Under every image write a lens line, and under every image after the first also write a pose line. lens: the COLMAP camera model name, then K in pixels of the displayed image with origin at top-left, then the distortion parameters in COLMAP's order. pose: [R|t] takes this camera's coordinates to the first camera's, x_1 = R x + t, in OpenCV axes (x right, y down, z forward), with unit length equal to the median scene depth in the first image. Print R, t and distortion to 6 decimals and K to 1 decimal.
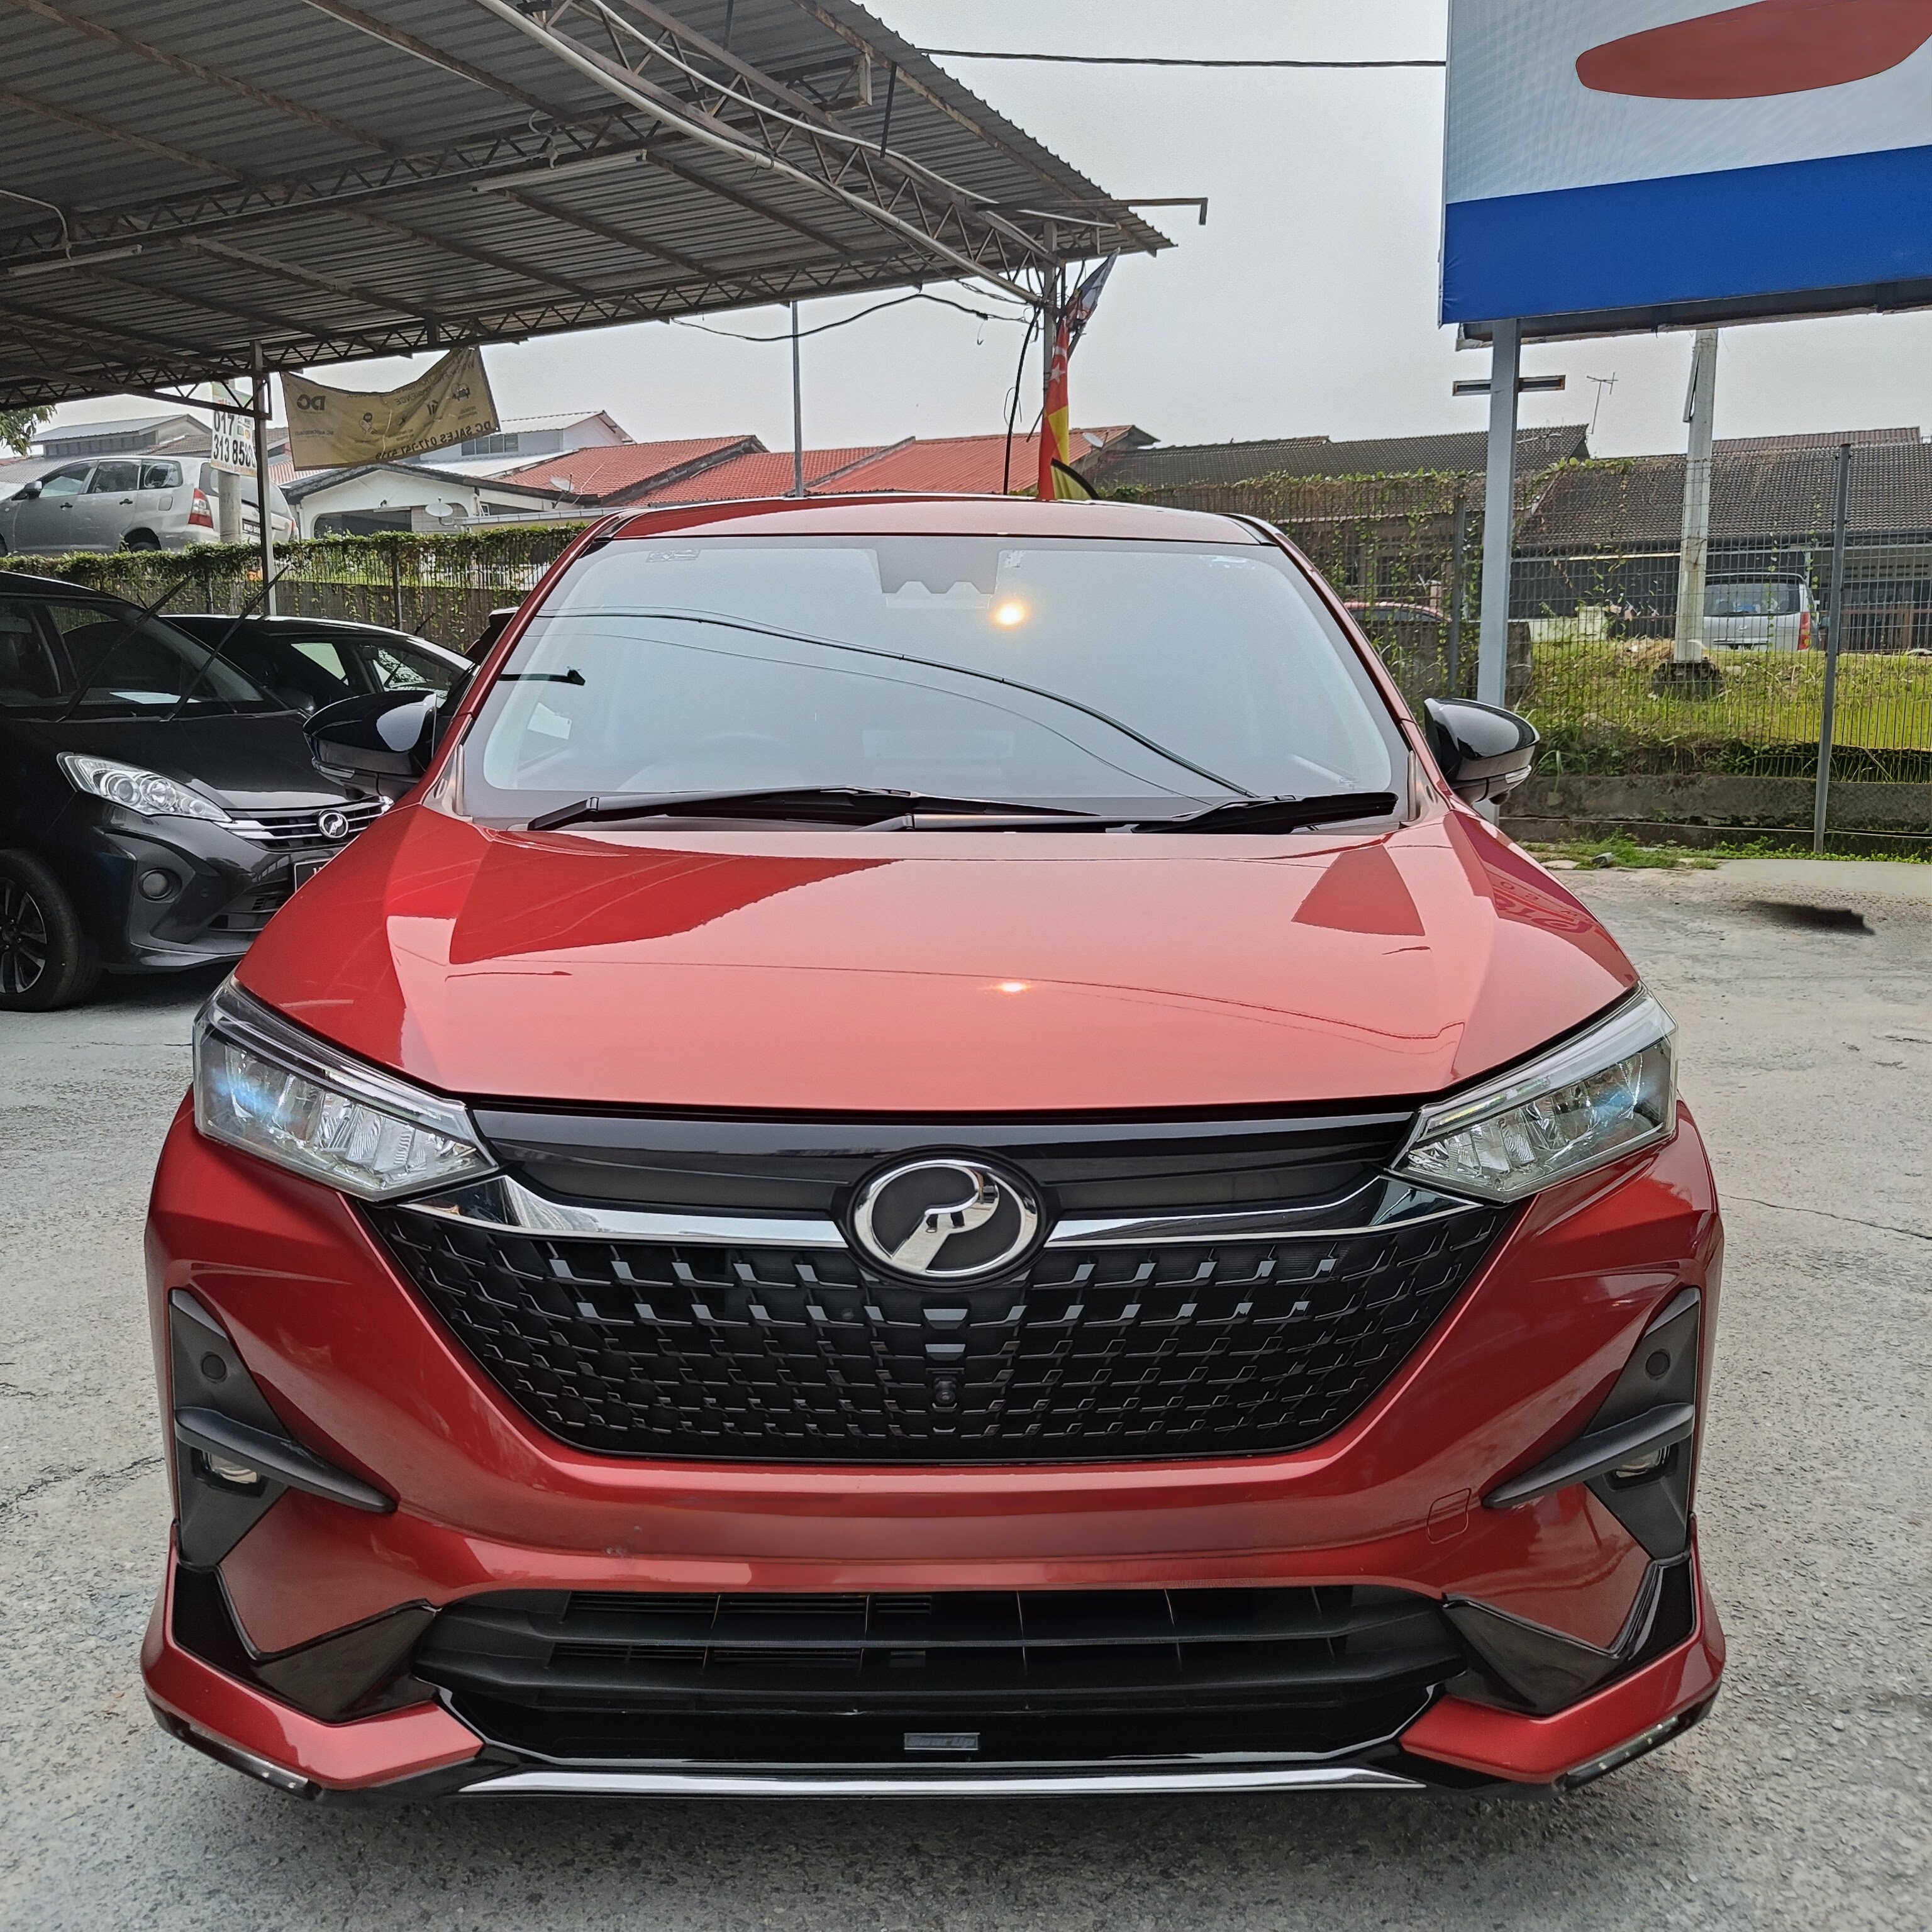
lens RADIAL K [[1796.8, 0, 964.5], [0, 1796.8, 960.7], [0, 0, 1]] dist [0.010905, 0.000000]
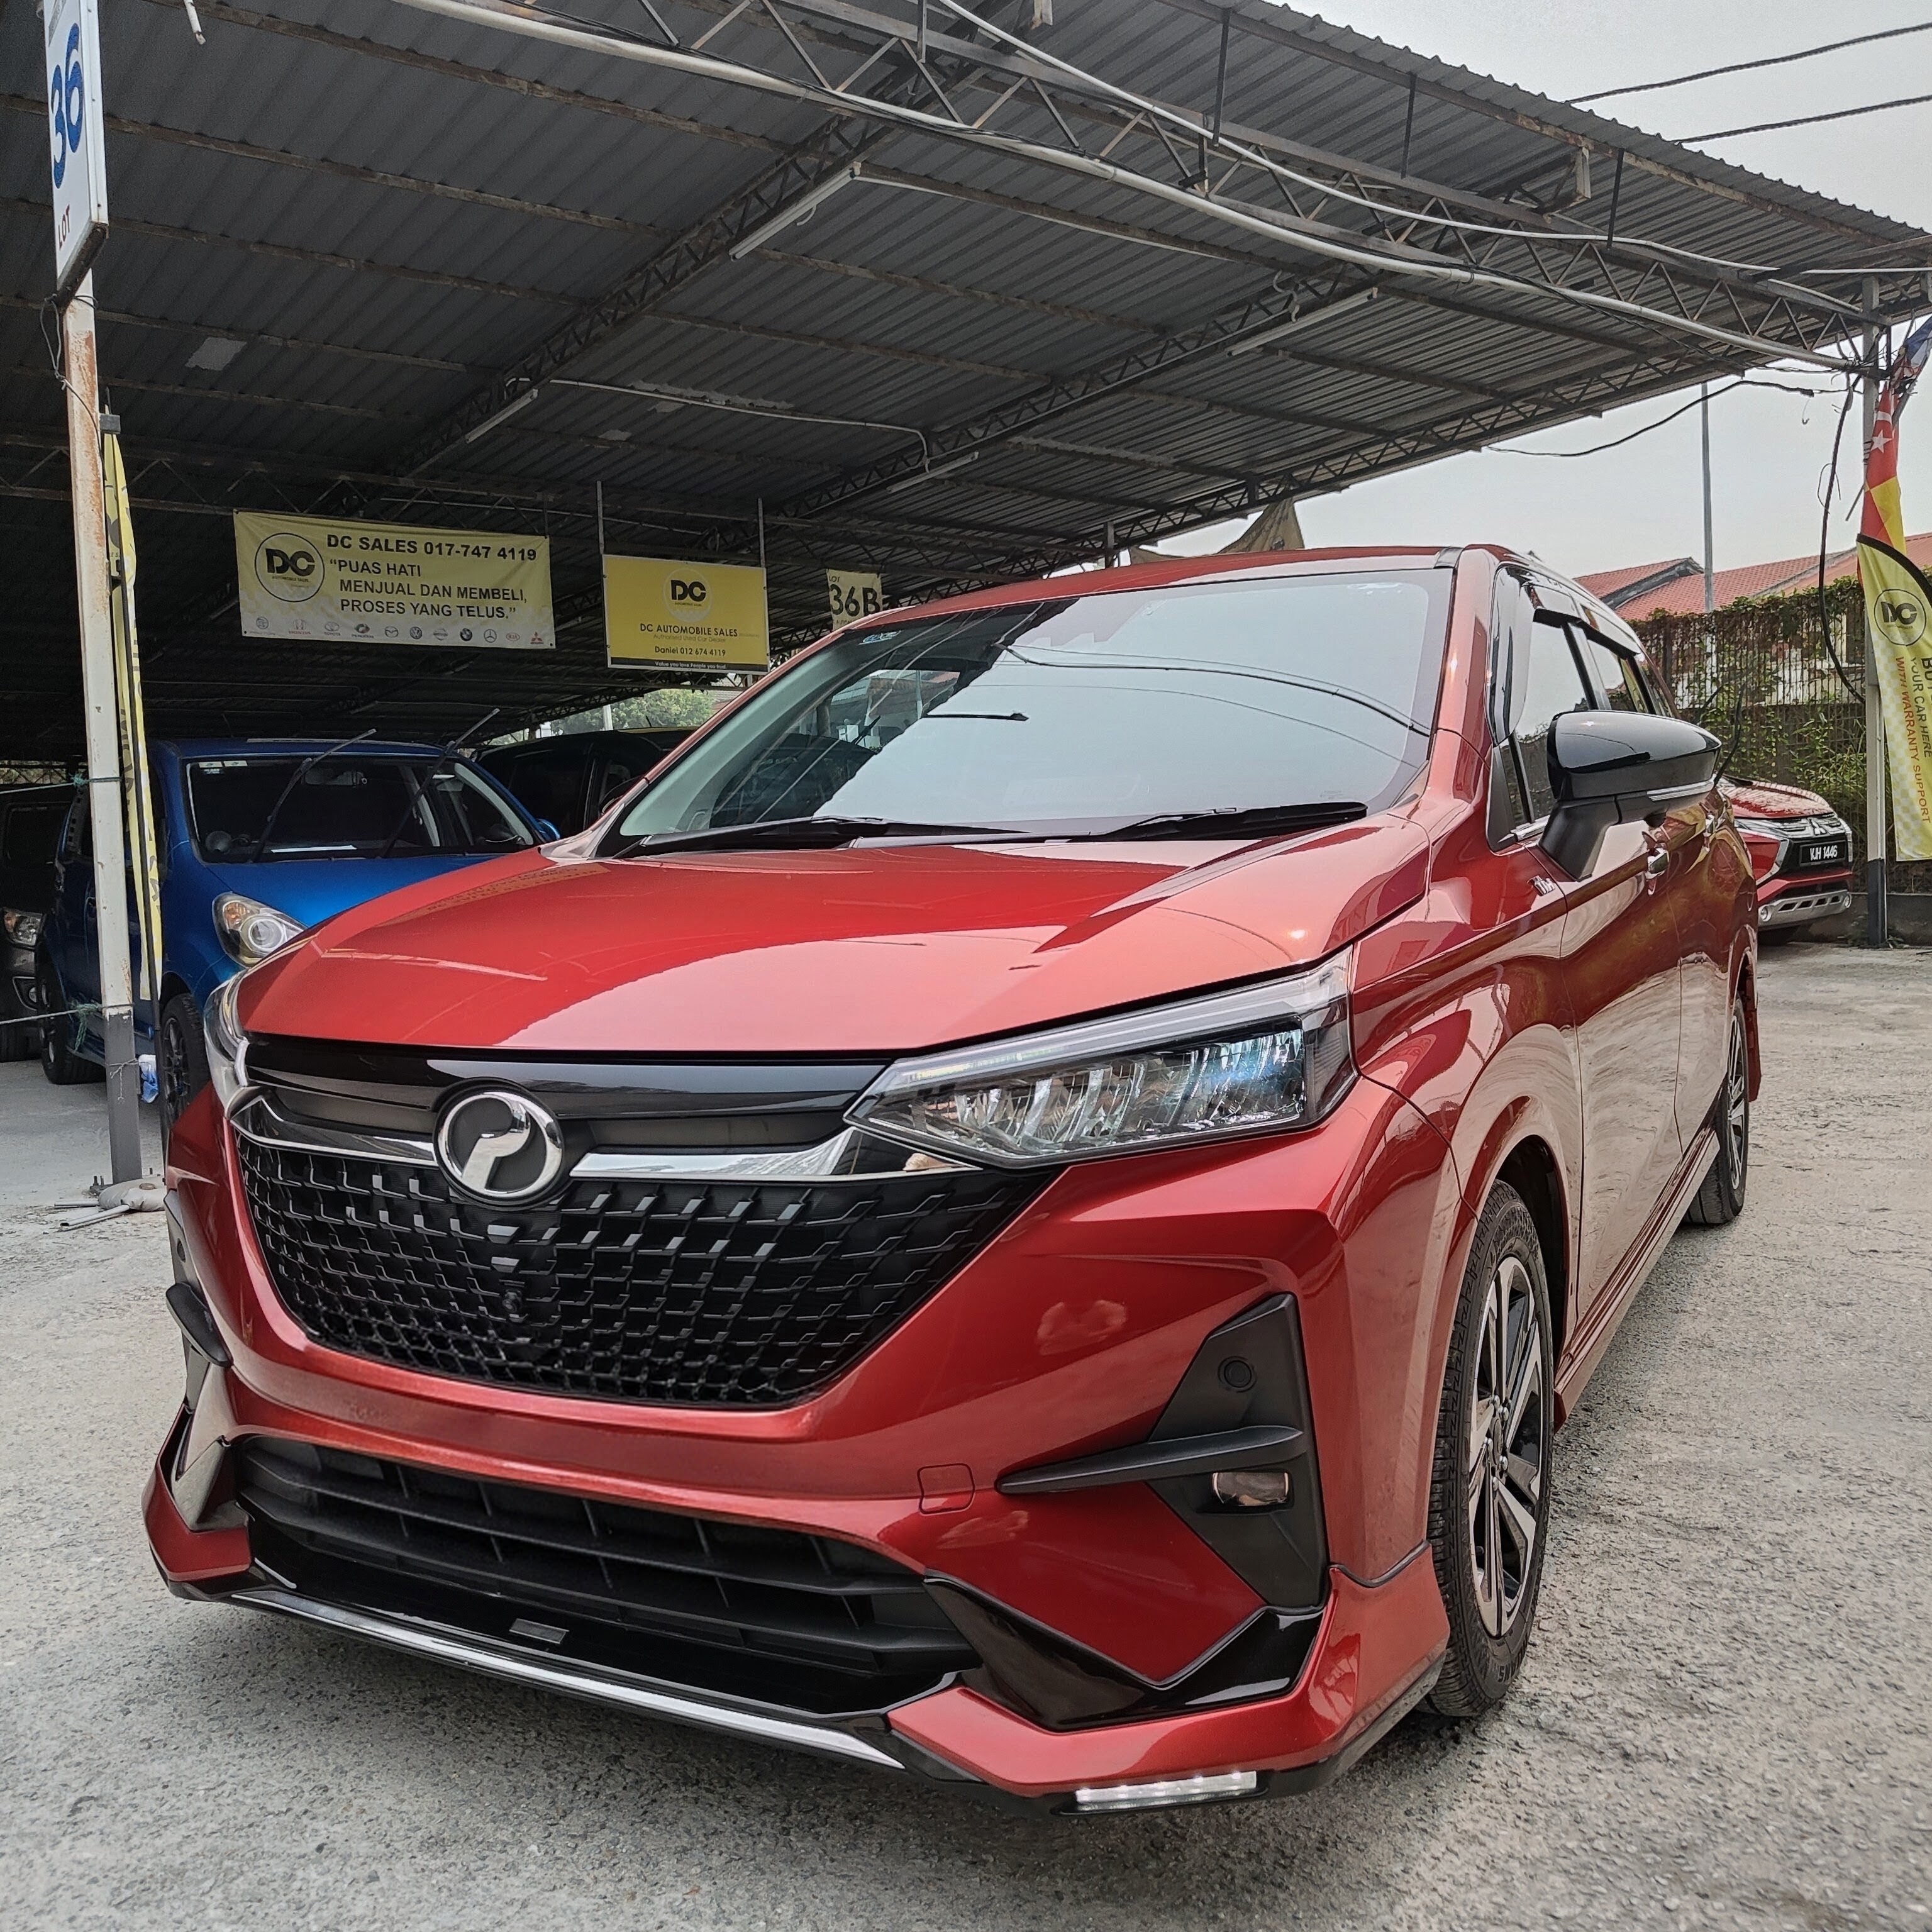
lens RADIAL K [[1796.8, 0, 965.0], [0, 1796.8, 968.7], [0, 0, 1]] dist [0.010905, 0.000000]
pose [[0.865905, -0.000768, -0.500208, 0.120223], [-0.038080, 0.996996, -0.067449, 0.014422], [0.498757, 0.077453, 0.863274, 0.022450]]
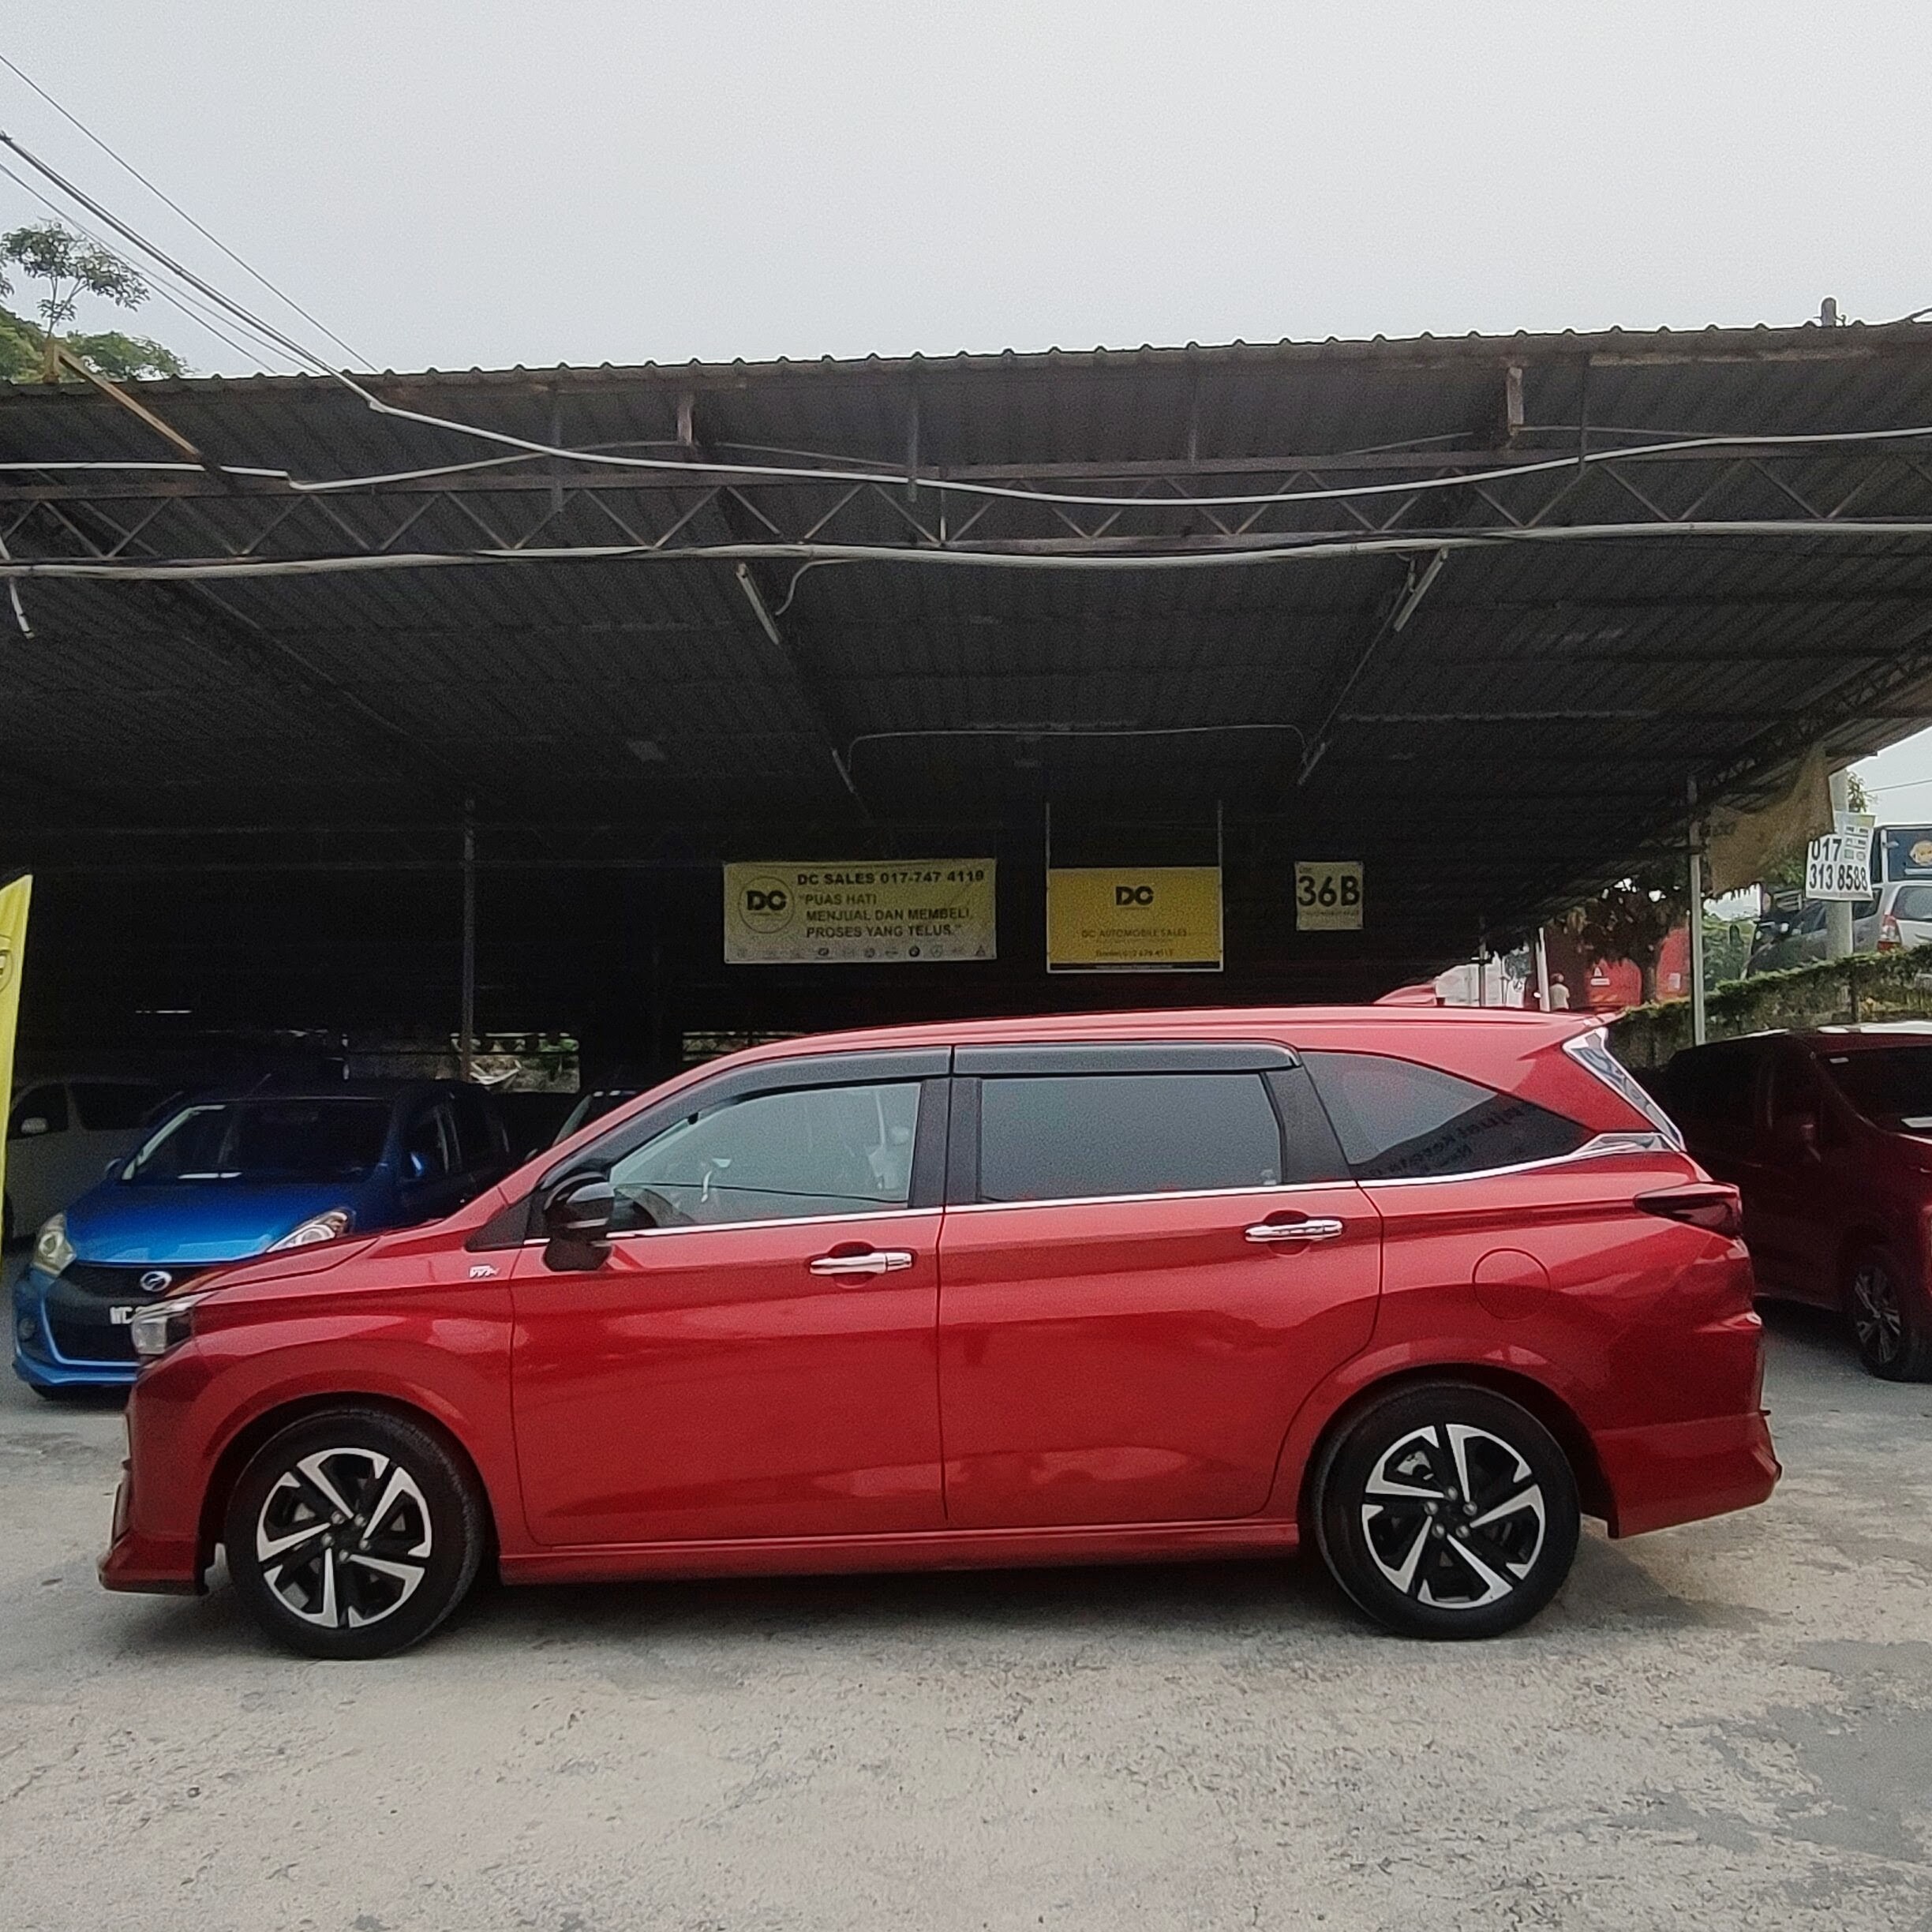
lens RADIAL K [[1796.8, 0, 960.7], [0, 1796.8, 967.5], [0, 0, 1]] dist [0.010905, 0.000000]
pose [[0.354298, -0.086914, -0.931085, 0.497405], [-0.125940, 0.982166, -0.139605, -0.081534], [0.926613, 0.166723, 0.337033, 0.460299]]
